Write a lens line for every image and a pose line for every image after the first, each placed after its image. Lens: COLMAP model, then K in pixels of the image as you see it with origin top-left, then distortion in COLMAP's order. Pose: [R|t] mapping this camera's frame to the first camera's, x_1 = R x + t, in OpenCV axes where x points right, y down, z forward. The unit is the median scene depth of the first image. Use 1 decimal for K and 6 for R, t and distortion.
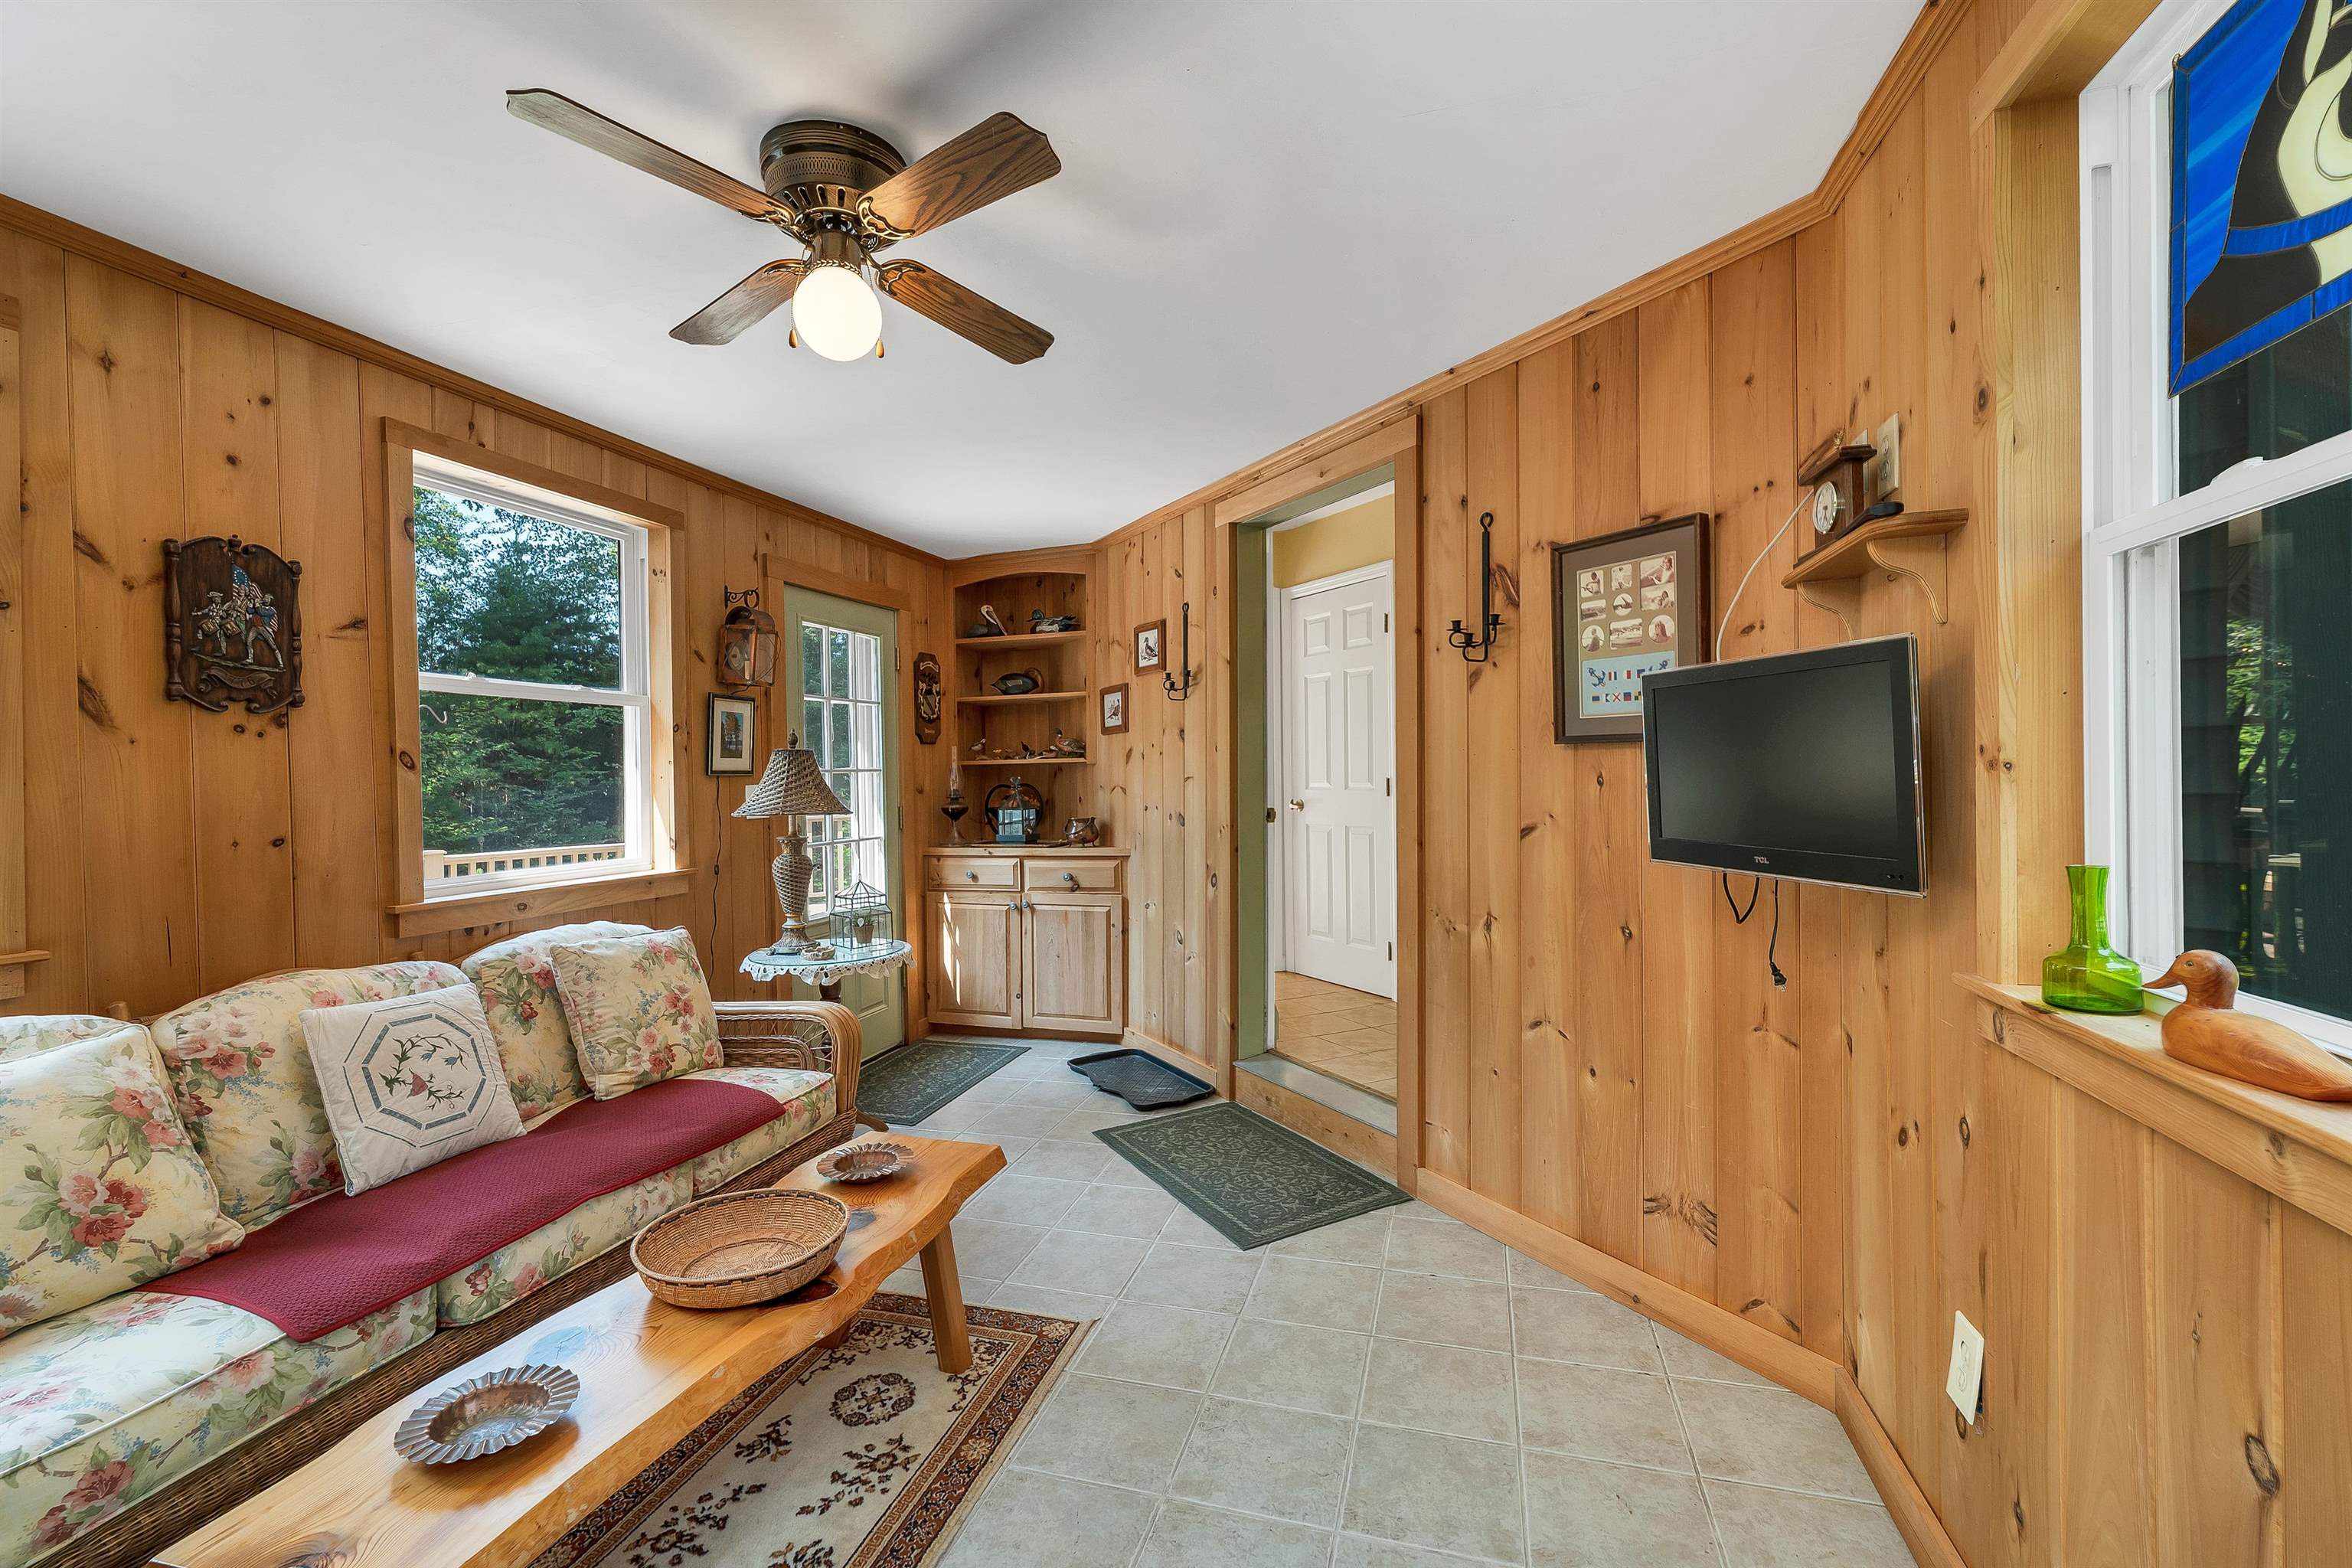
lens RADIAL K [[980.8, 0, 1165.3], [0, 980.8, 786.1], [0, 0, 1]] dist [0.001137, -0.000264]
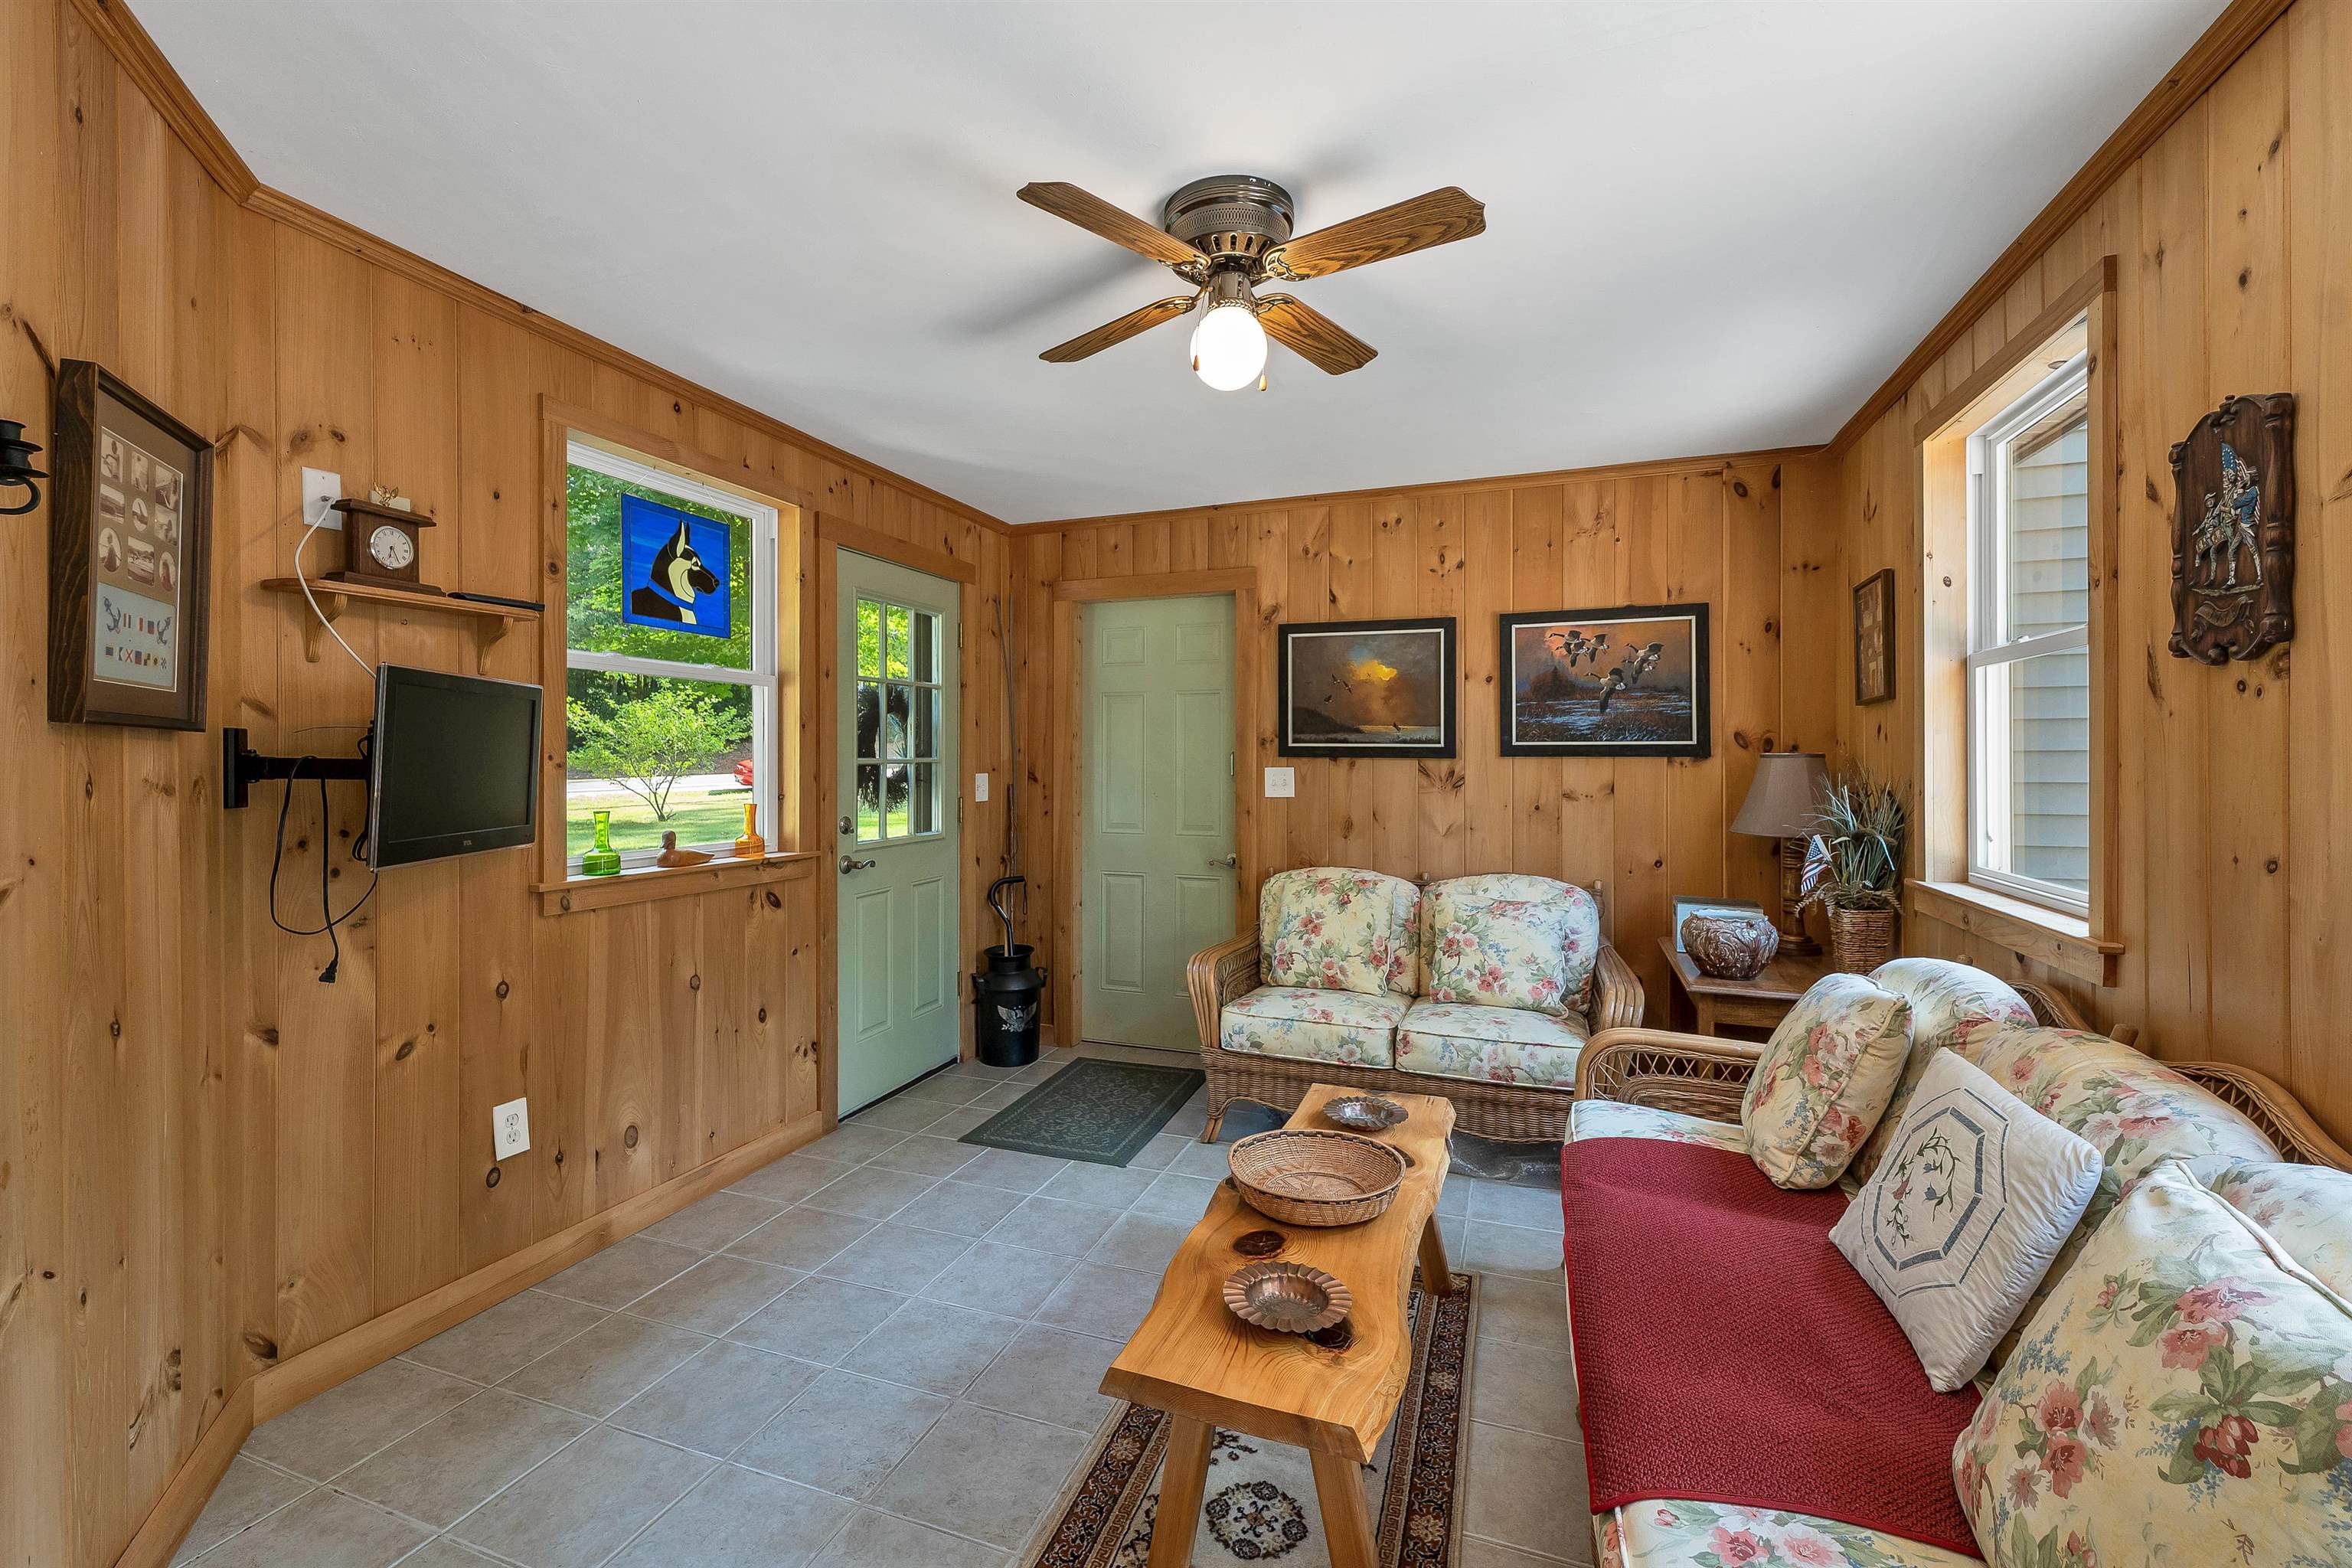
lens RADIAL K [[980.8, 0, 1165.3], [0, 980.8, 786.1], [0, 0, 1]] dist [0.001137, -0.000264]
pose [[-0.998096, 0.009034, 0.061008, -0.268064], [0.011291, 0.999260, 0.036756, -0.024275], [-0.060631, 0.037375, -0.997460, 1.749316]]
